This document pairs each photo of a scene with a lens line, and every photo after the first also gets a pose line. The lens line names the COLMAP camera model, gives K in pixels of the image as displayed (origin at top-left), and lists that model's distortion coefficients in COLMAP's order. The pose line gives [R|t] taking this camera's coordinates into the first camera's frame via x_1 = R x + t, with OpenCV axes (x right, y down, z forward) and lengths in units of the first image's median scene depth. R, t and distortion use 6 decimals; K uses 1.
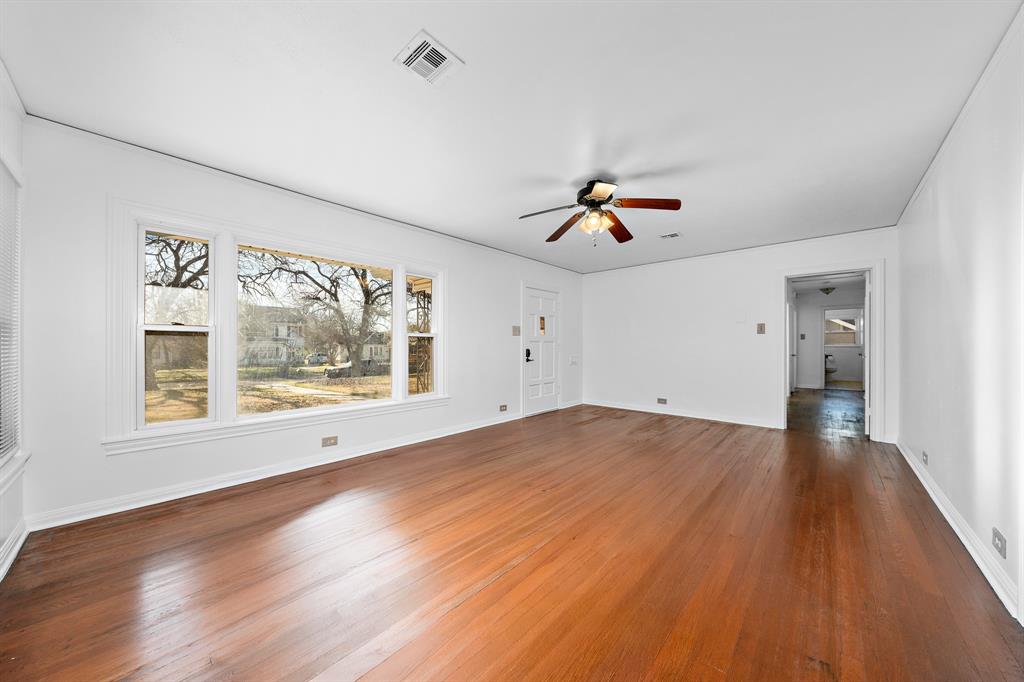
lens RADIAL K [[347.2, 0, 508.1], [0, 347.2, 344.4], [0, 0, 1]] dist [-0.006500, 0.000576]
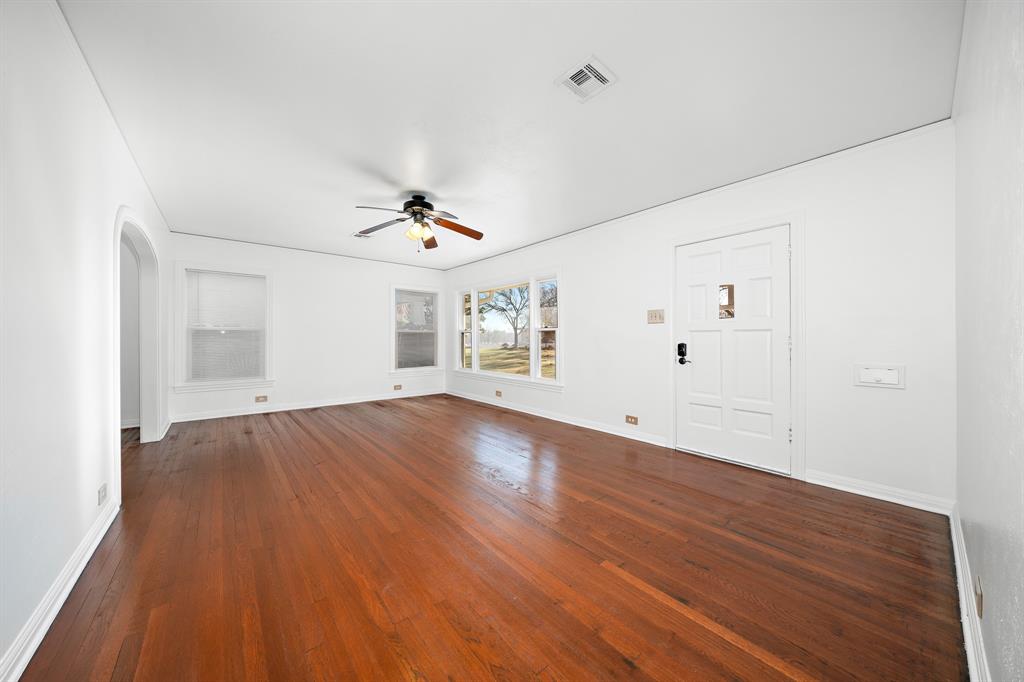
lens RADIAL K [[347.2, 0, 513.6], [0, 347.2, 337.3], [0, 0, 1]] dist [-0.006500, 0.000576]
pose [[-0.126699, 0.000665, -0.991941, 0.784867], [0.005240, 0.999986, 0.000001, 0.000387], [0.991927, -0.005198, -0.126701, 0.848894]]
